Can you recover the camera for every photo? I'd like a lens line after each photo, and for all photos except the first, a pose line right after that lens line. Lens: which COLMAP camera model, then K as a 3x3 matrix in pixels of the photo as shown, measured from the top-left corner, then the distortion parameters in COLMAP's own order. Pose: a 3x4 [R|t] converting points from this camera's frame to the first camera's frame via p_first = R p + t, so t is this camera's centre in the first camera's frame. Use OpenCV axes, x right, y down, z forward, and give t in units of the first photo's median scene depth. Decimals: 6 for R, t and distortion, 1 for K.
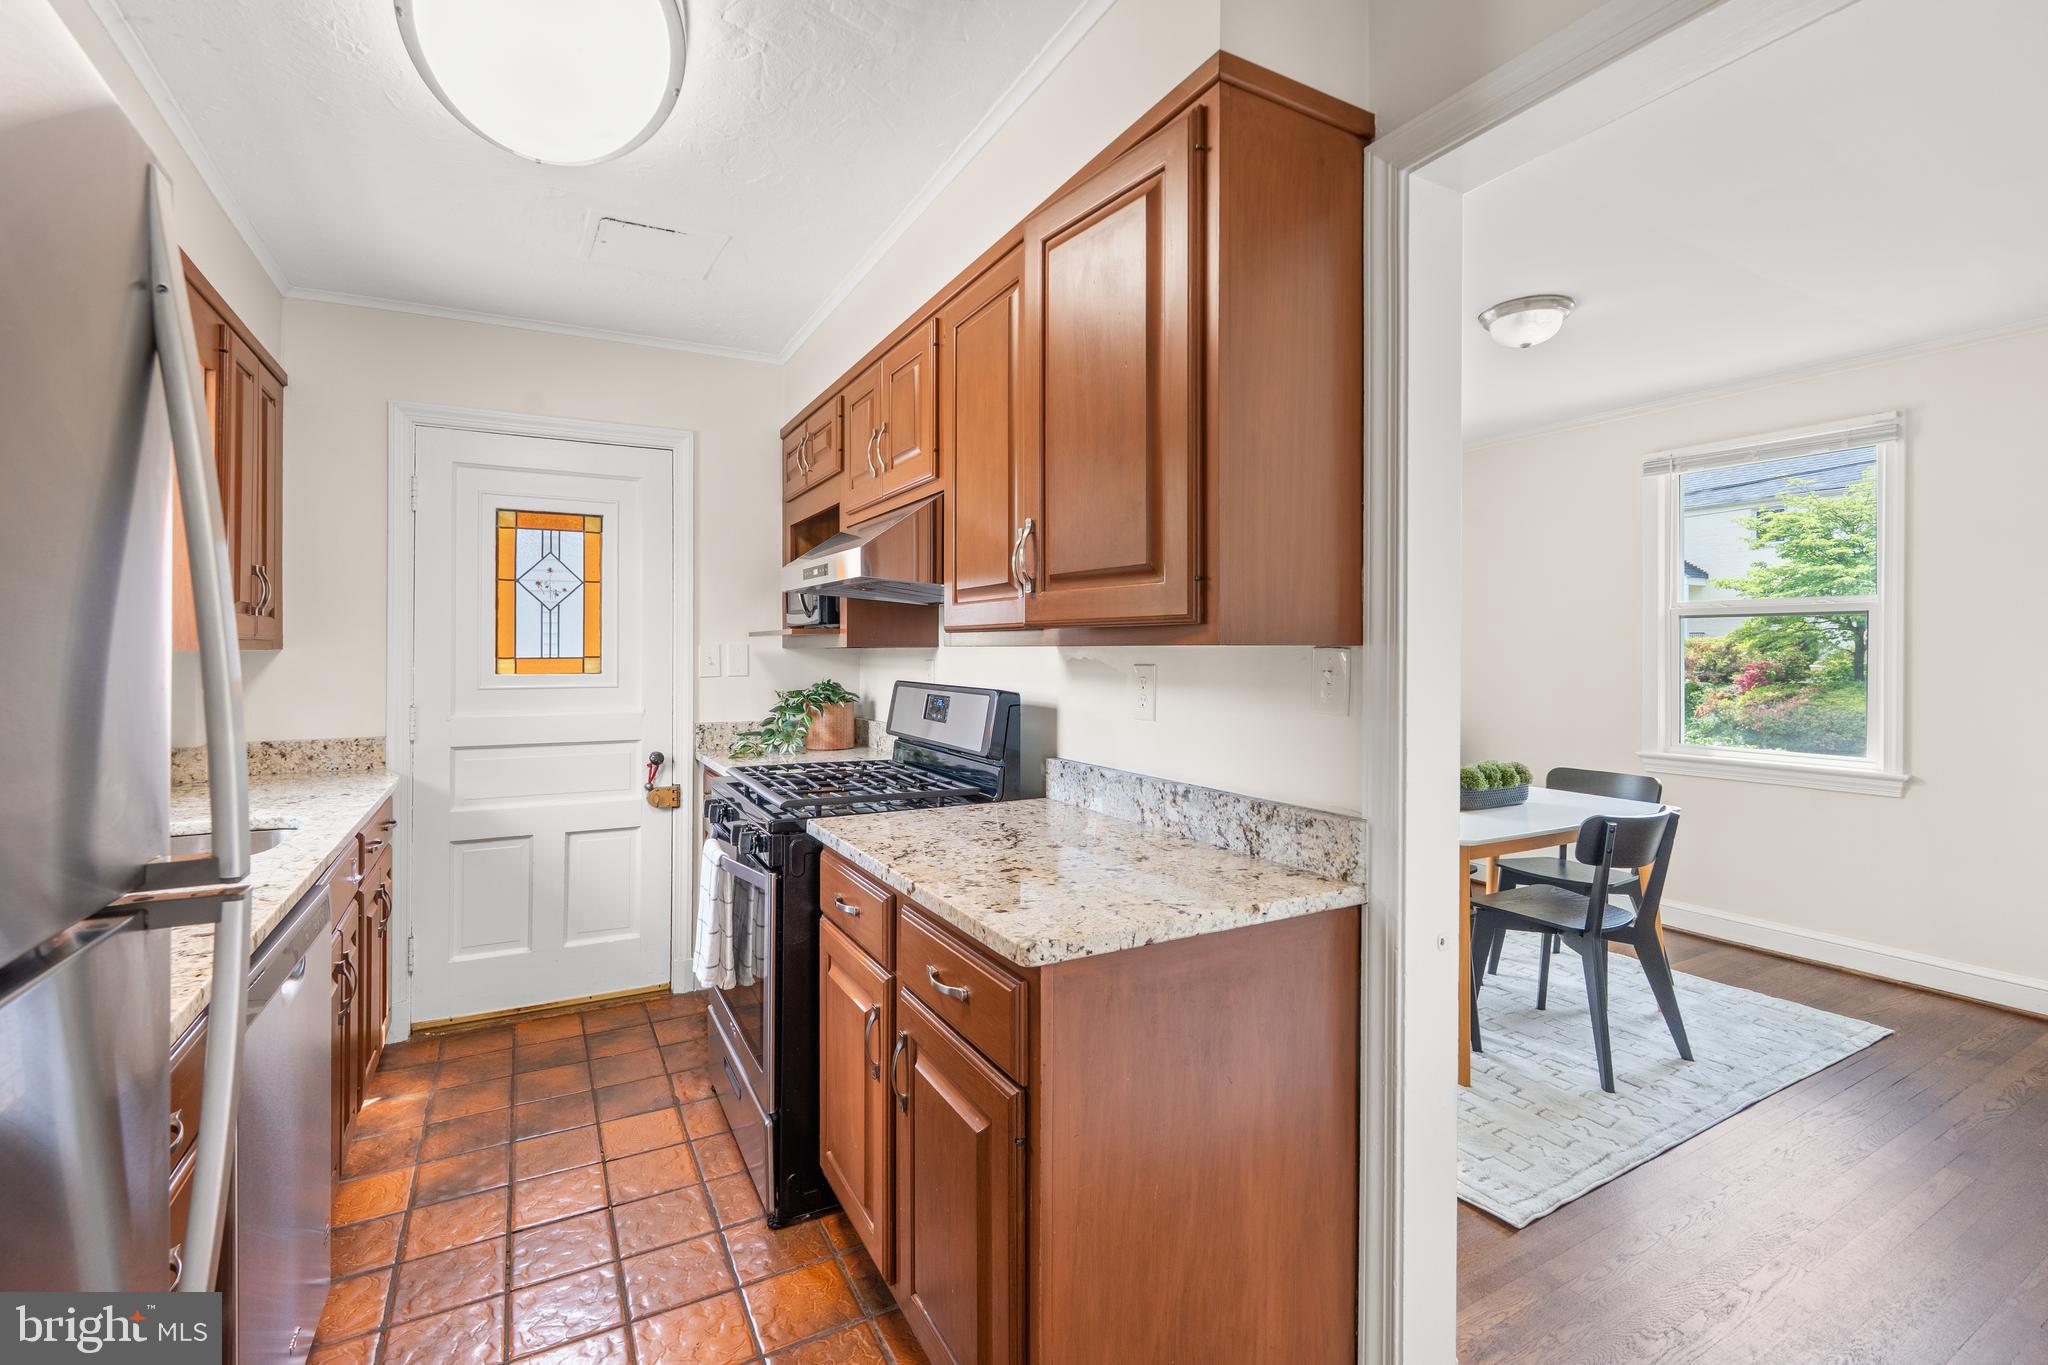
lens RADIAL K [[886.4, 0, 1005.8], [0, 886.4, 640.3], [0, 0, 1]] dist [-0.001744, 0.000328]
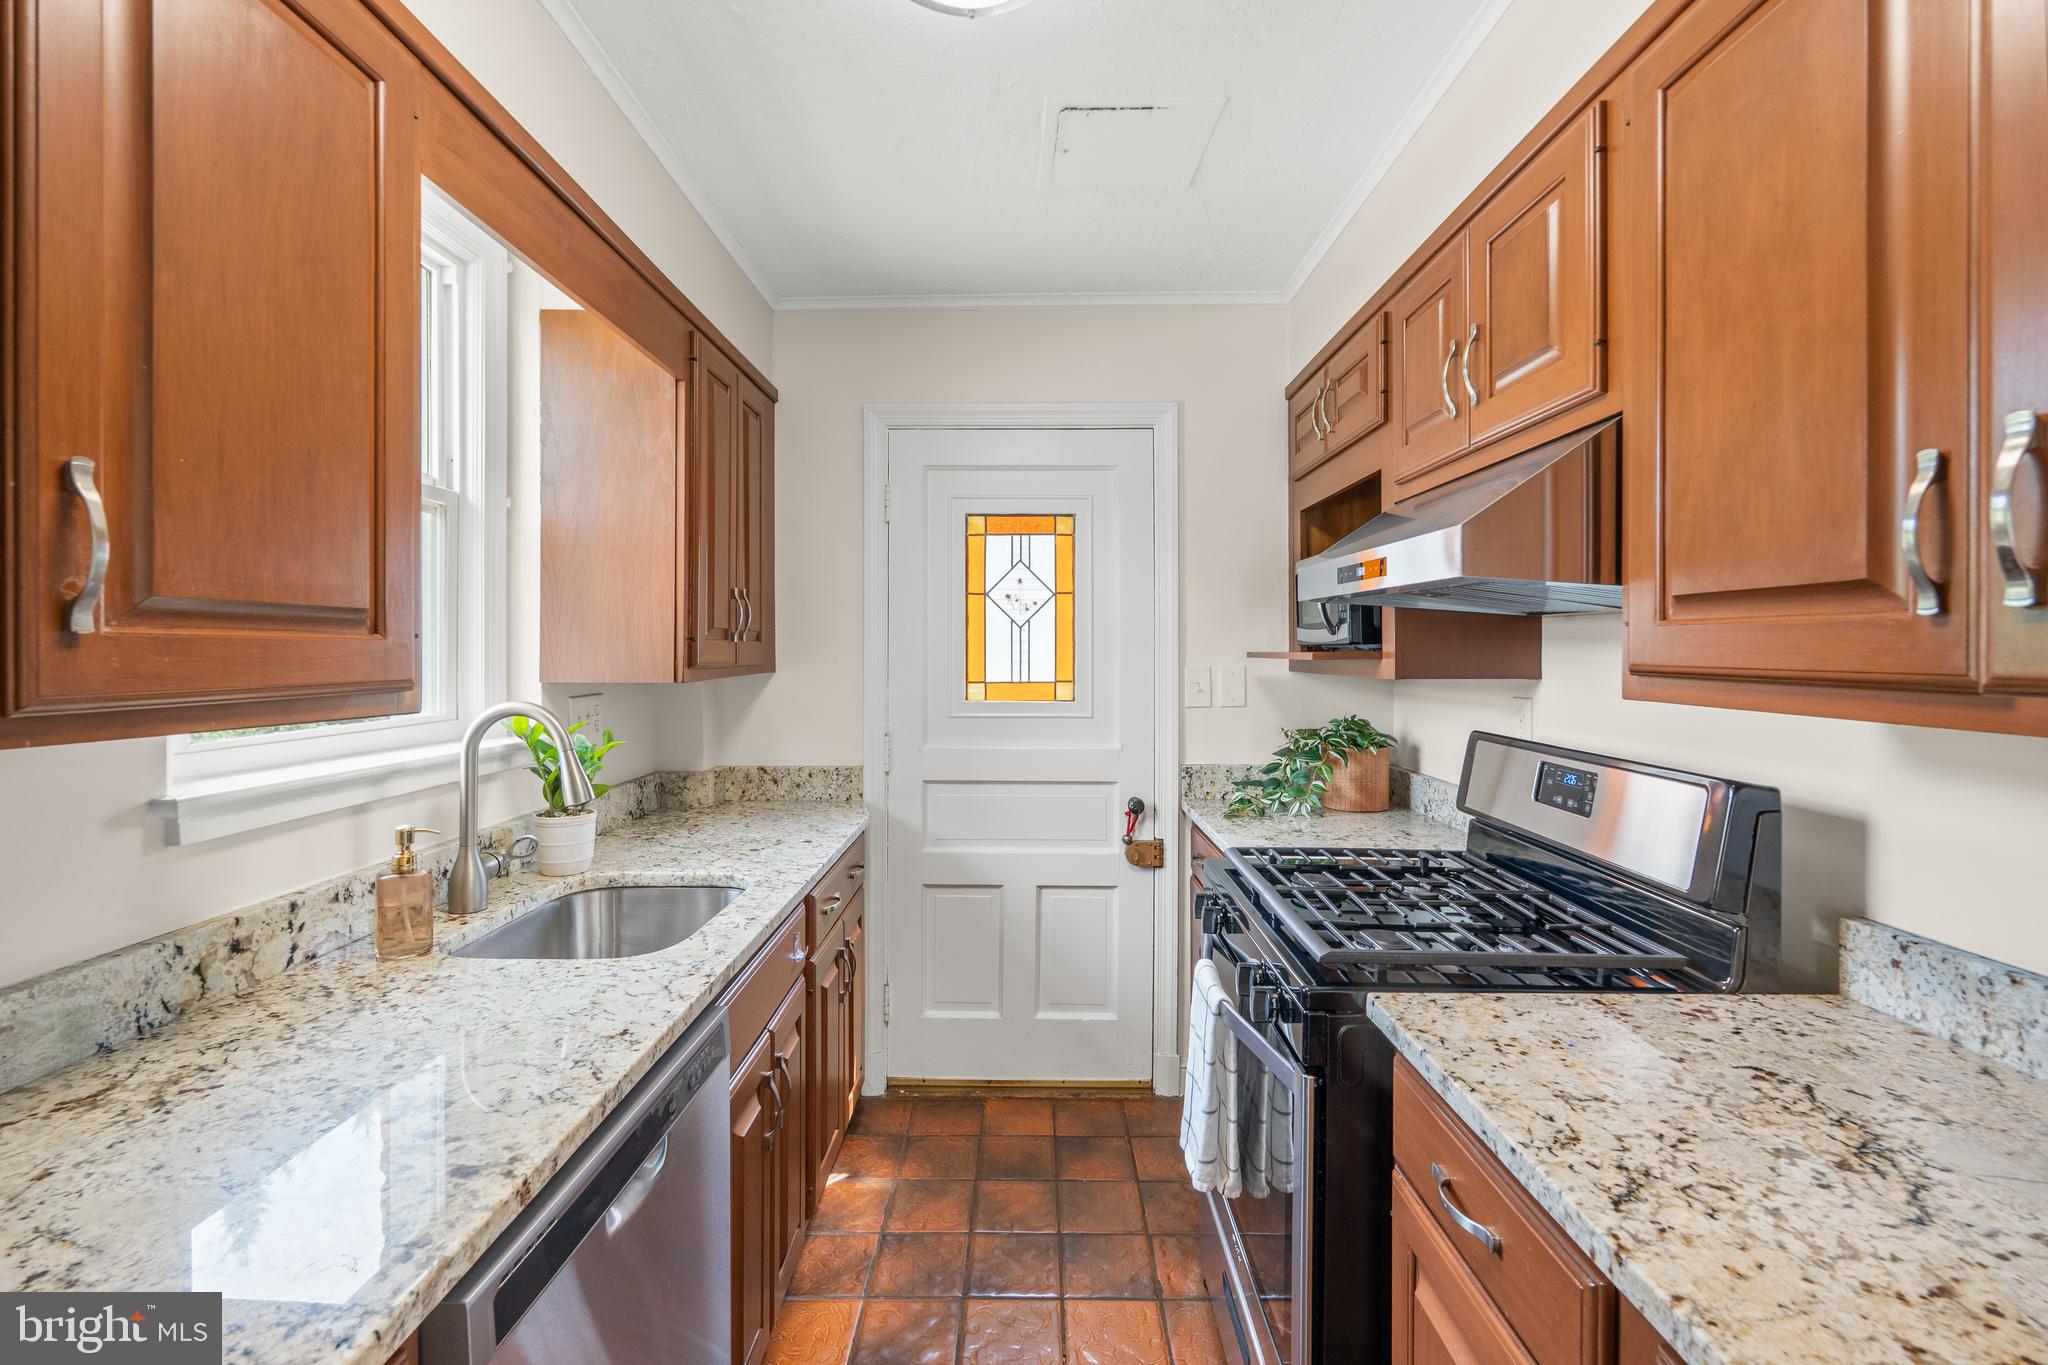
lens RADIAL K [[886.4, 0, 1027.8], [0, 886.4, 644.7], [0, 0, 1]] dist [-0.001744, 0.000328]
pose [[0.875482, -0.000460, -0.483251, -0.104433], [0.003288, 0.999982, 0.005004, -0.025217], [0.483240, -0.005970, 0.875468, 0.288054]]
